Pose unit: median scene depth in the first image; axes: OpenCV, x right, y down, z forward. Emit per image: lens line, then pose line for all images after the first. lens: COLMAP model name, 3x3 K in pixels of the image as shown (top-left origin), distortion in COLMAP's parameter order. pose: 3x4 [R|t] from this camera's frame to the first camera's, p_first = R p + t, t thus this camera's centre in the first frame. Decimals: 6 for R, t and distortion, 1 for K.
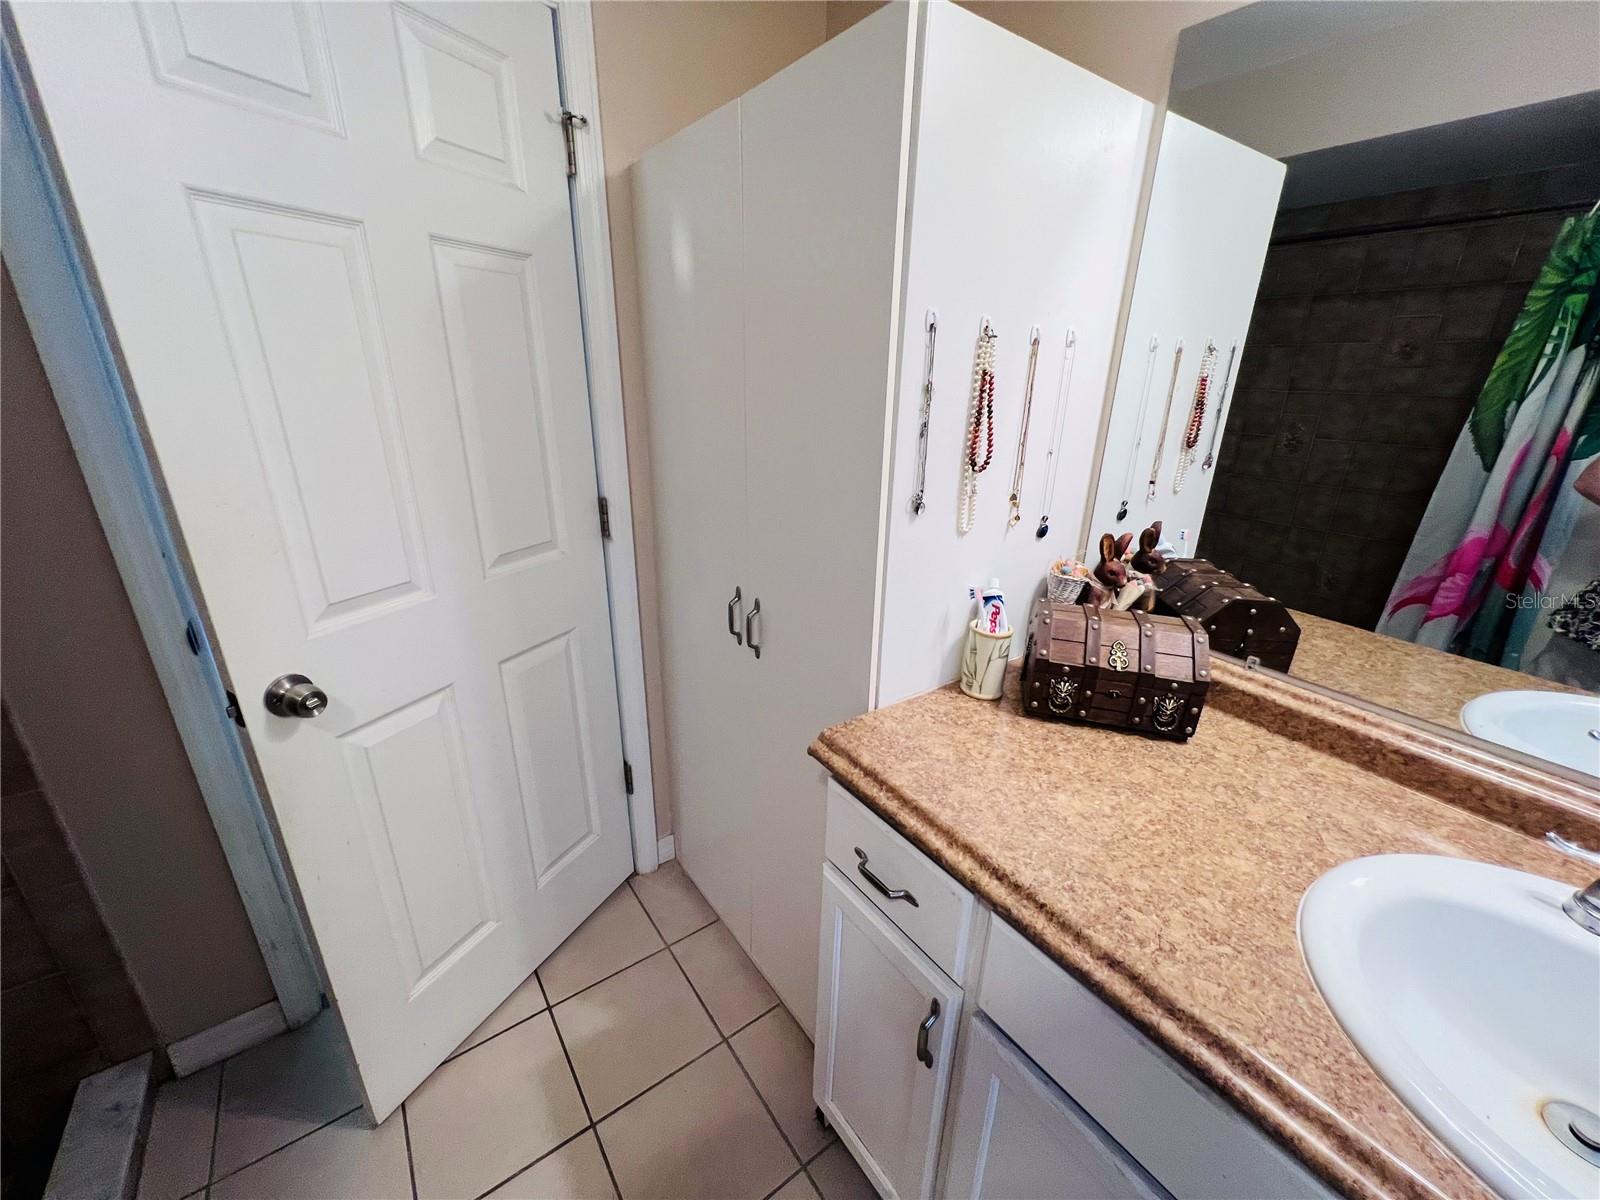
lens RADIAL K [[640.9, 0, 801.6], [0, 640.9, 601.4], [0, 0, 1]] dist [0.000972, 0.000121]
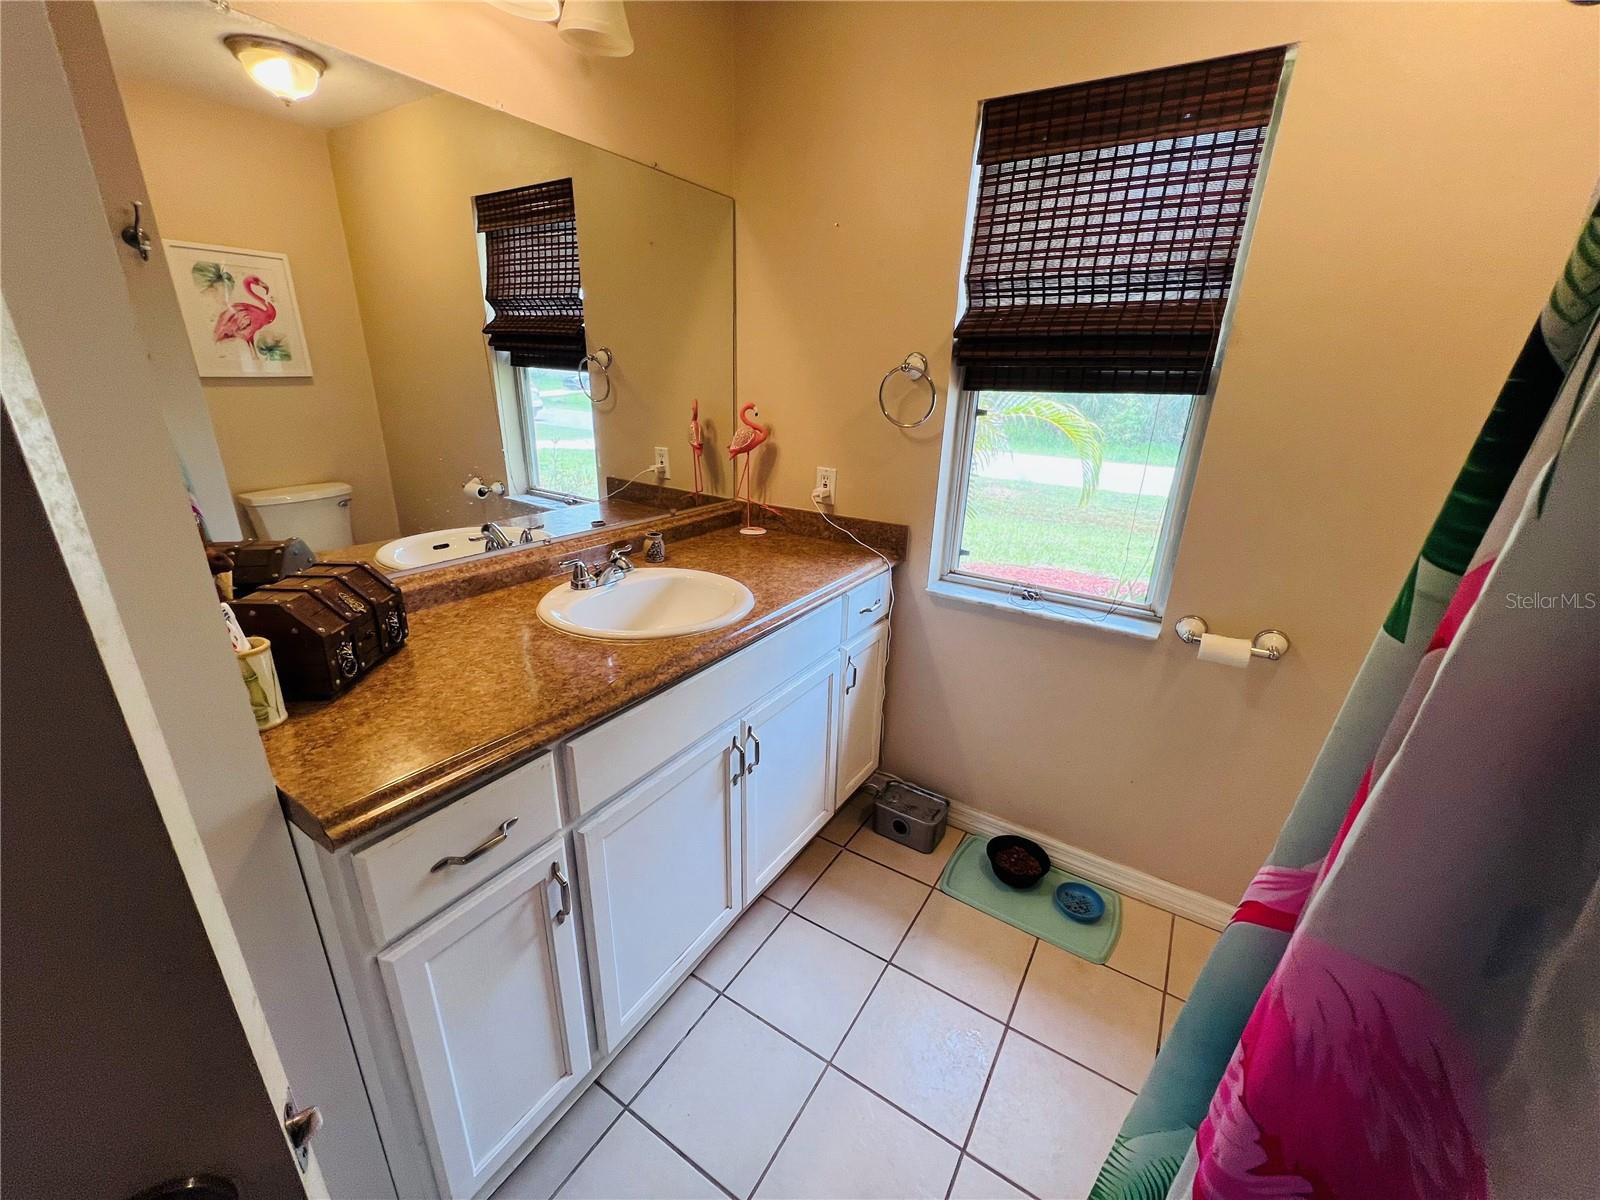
lens RADIAL K [[640.9, 0, 801.6], [0, 640.9, 601.4], [0, 0, 1]] dist [0.000972, 0.000121]
pose [[-0.363327, -0.344993, 0.865433, -0.767717], [0.290282, 0.840754, 0.457021, -0.204784], [-0.885285, 0.417267, -0.205324, 0.555427]]
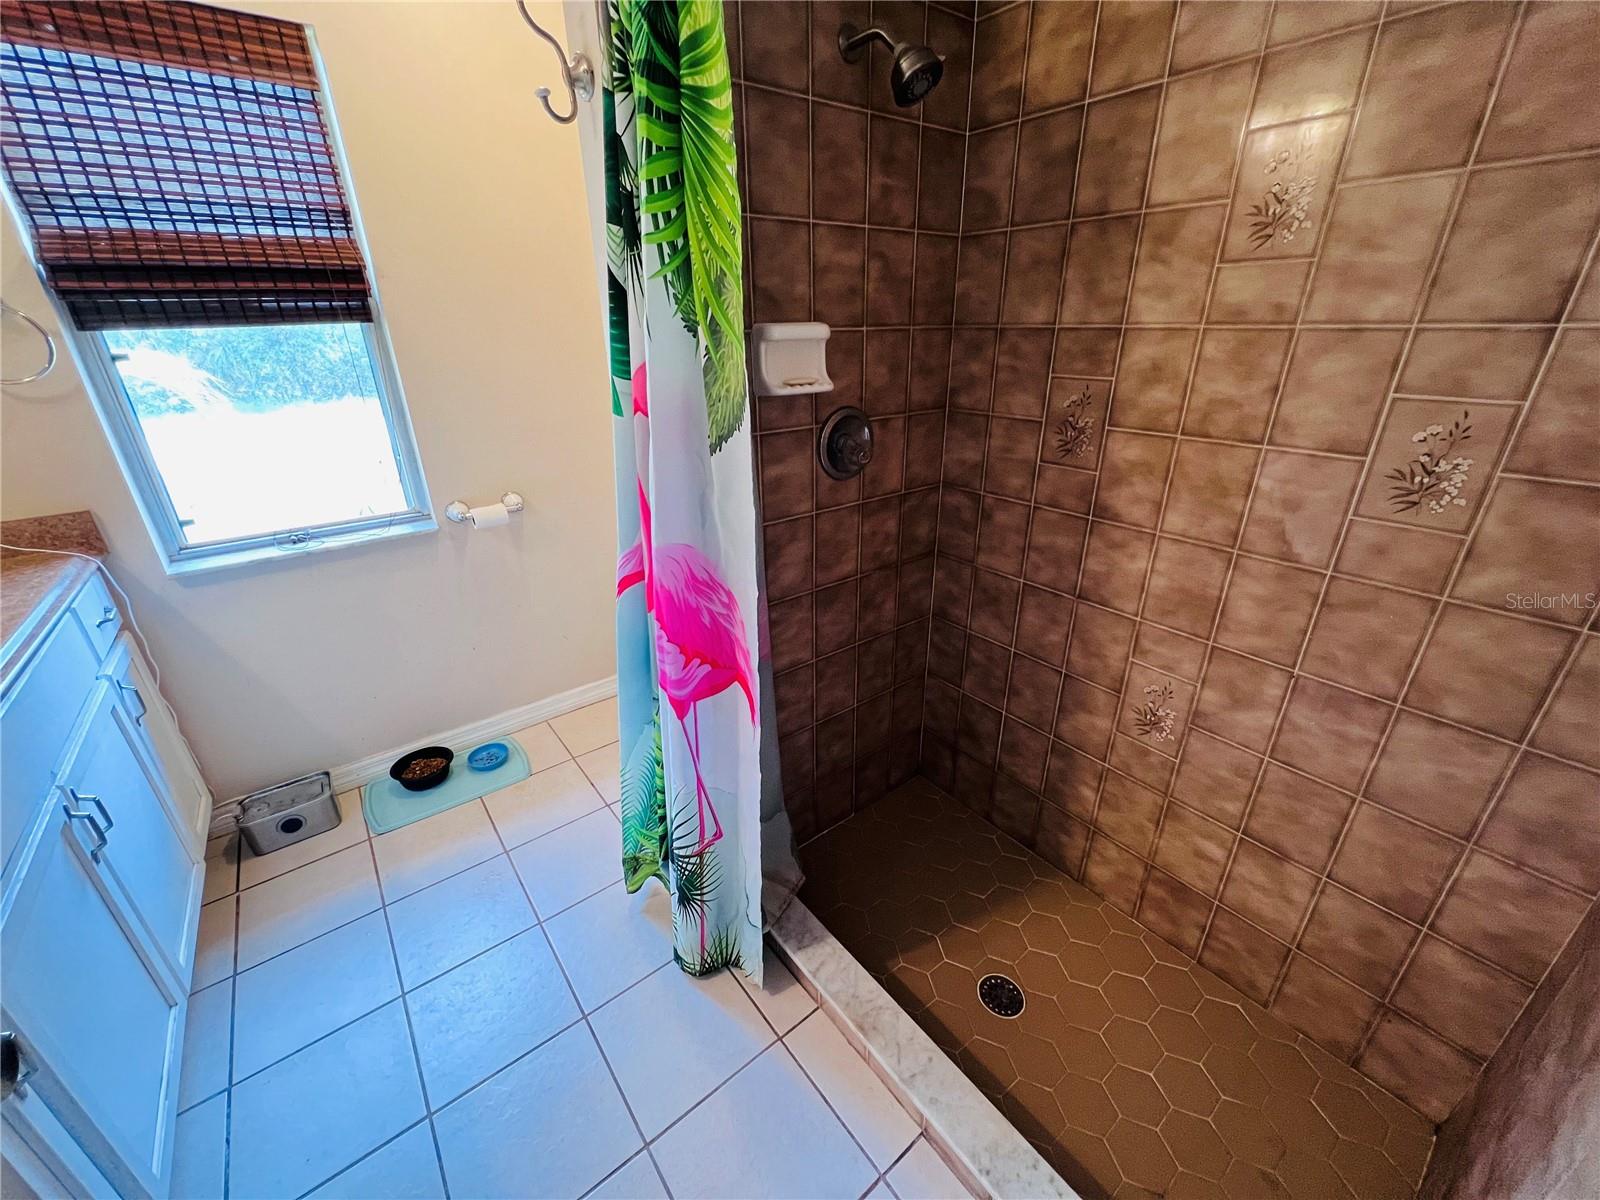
lens RADIAL K [[640.9, 0, 801.6], [0, 640.9, 601.4], [0, 0, 1]] dist [0.000972, 0.000121]
pose [[-0.999507, 0.005390, -0.030937, -0.783397], [-0.017496, 0.722514, 0.691135, -0.342398], [0.026078, 0.691336, -0.722063, 1.051405]]
